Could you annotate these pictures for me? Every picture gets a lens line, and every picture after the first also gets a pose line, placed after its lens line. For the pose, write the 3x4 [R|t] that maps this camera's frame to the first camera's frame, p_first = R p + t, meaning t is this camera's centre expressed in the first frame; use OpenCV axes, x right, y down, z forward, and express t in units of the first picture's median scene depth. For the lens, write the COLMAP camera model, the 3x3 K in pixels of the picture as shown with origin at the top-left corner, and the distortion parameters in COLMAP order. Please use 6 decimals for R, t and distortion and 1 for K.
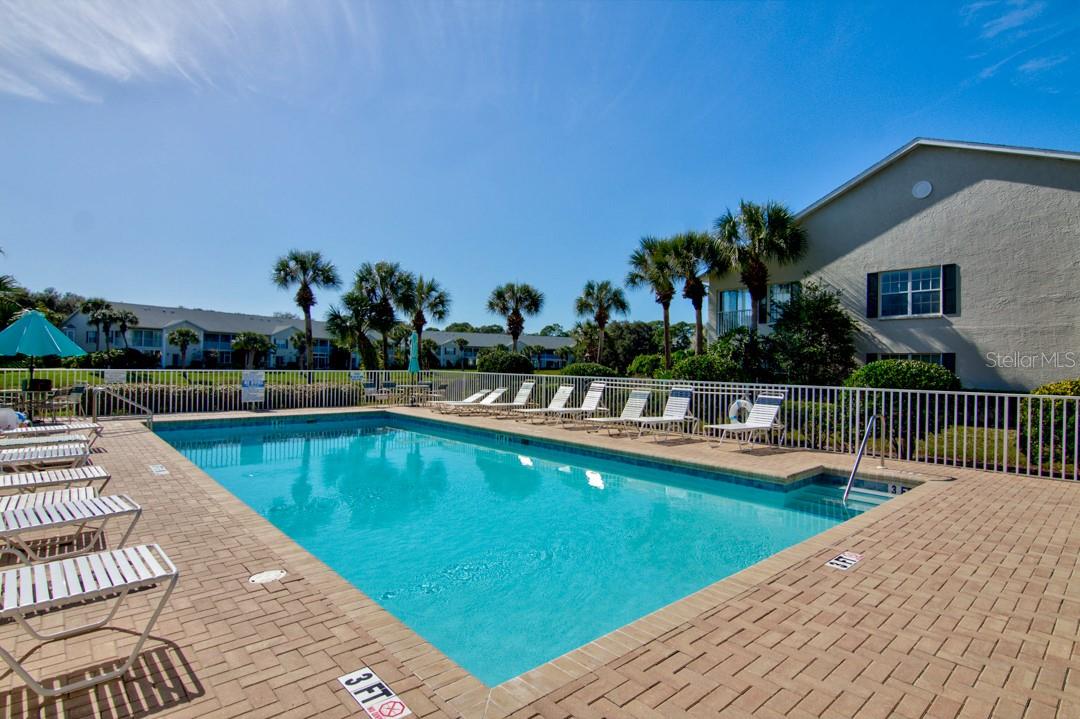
lens RADIAL K [[560.7, 0, 540.0], [0, 560.7, 359.5], [0, 0, 1]] dist [-0.002430, -0.000800]
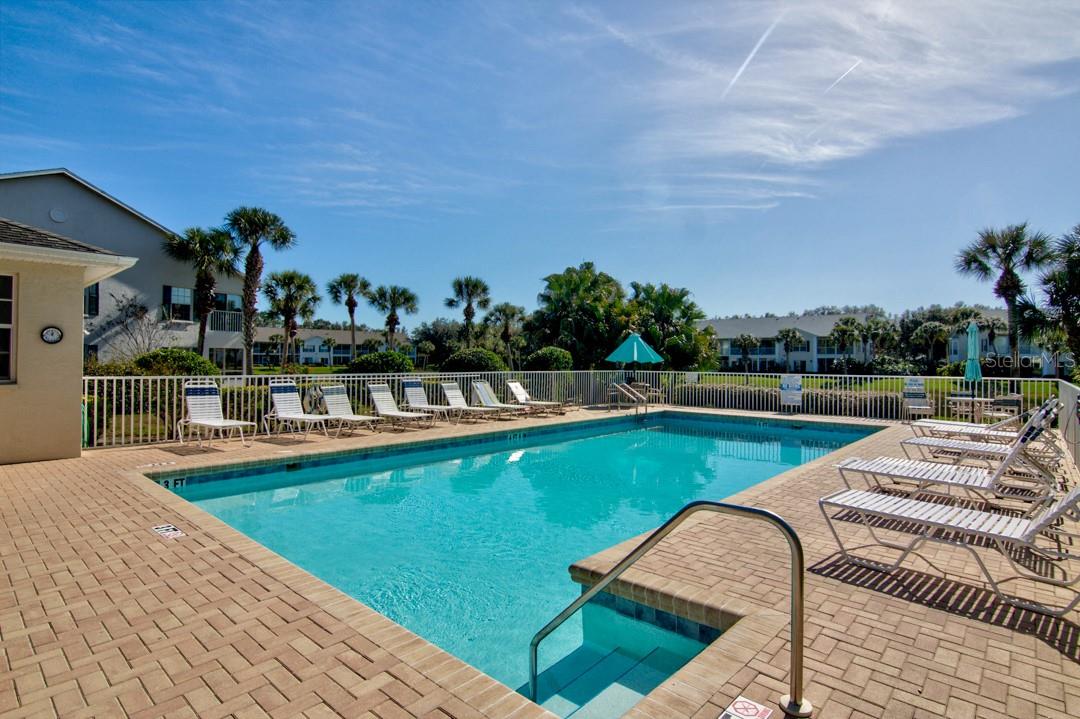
lens RADIAL K [[567.8, 0, 540.0], [0, 567.8, 359.5], [0, 0, 1]] dist [-0.005159, -0.001474]
pose [[0.079614, -0.014526, -0.996720, 1.542359], [-0.006317, 0.999866, -0.015076, 0.036234], [0.996806, 0.007496, 0.079512, 1.478143]]
